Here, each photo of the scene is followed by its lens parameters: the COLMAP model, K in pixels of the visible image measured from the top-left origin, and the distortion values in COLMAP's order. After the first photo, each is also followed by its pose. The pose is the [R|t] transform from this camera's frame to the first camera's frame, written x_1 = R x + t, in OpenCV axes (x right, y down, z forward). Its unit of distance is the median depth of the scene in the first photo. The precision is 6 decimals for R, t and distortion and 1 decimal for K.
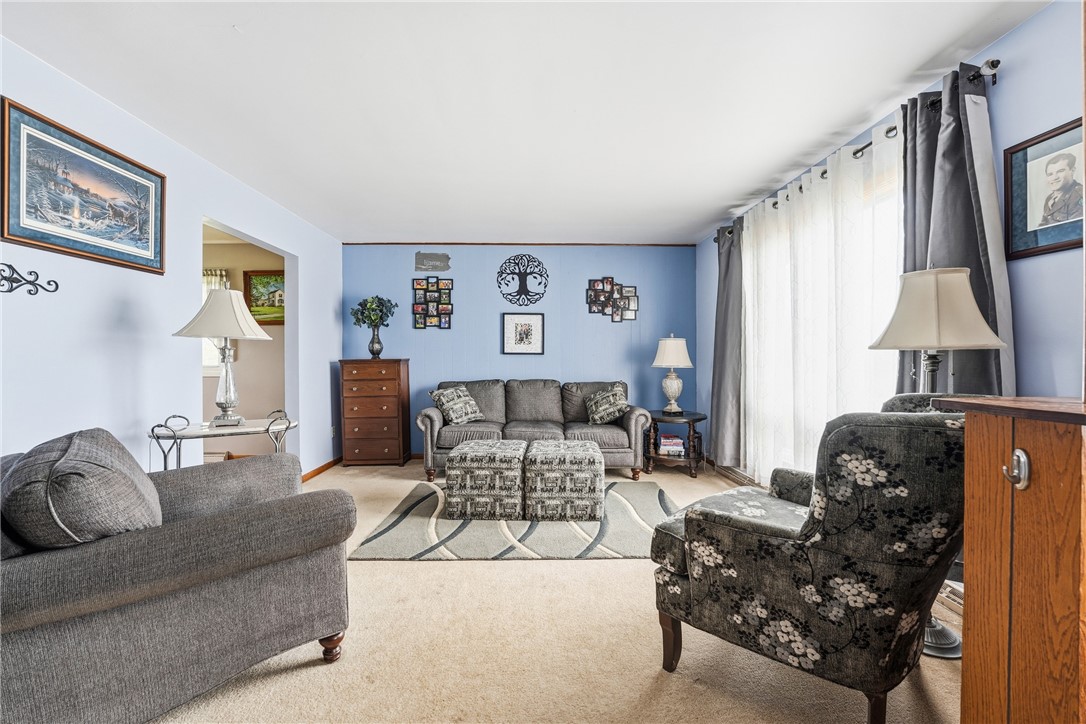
lens RADIAL K [[449.4, 0, 544.6], [0, 449.4, 356.6], [0, 0, 1]] dist [-0.022428, 0.000017]
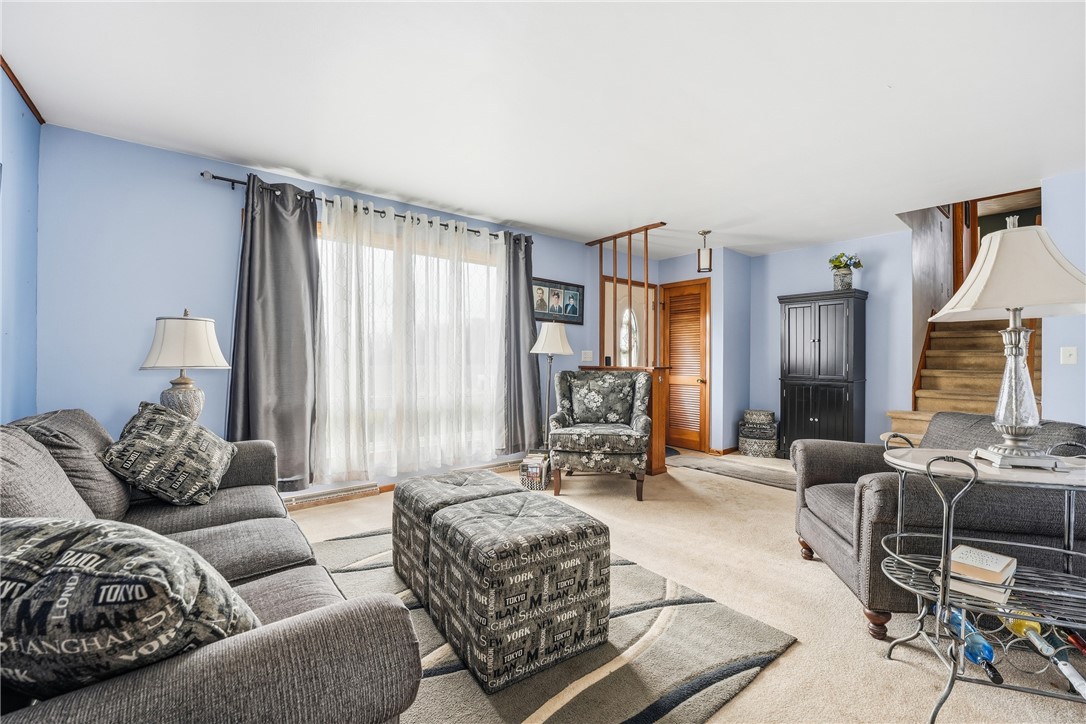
lens RADIAL K [[449.4, 0, 544.6], [0, 449.4, 356.6], [0, 0, 1]] dist [-0.022428, 0.000017]
pose [[-0.609148, 0.008956, 0.793006, -0.799592], [-0.004445, 0.999882, -0.014706, 0.025904], [-0.793044, -0.012483, -0.609036, 1.842183]]
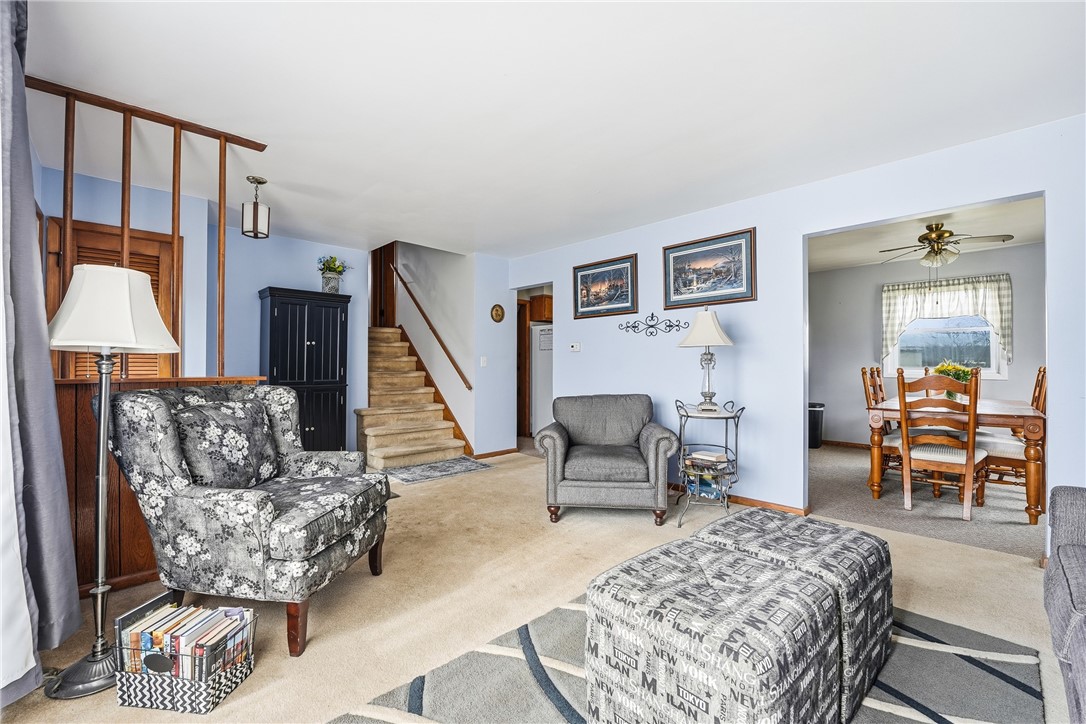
lens RADIAL K [[449.4, 0, 544.6], [0, 449.4, 356.6], [0, 0, 1]] dist [-0.022428, 0.000017]
pose [[-0.734124, -0.008399, -0.678963, 0.593327], [0.004206, 0.999848, -0.016916, 0.011242], [0.679002, -0.015274, -0.733977, 1.673953]]
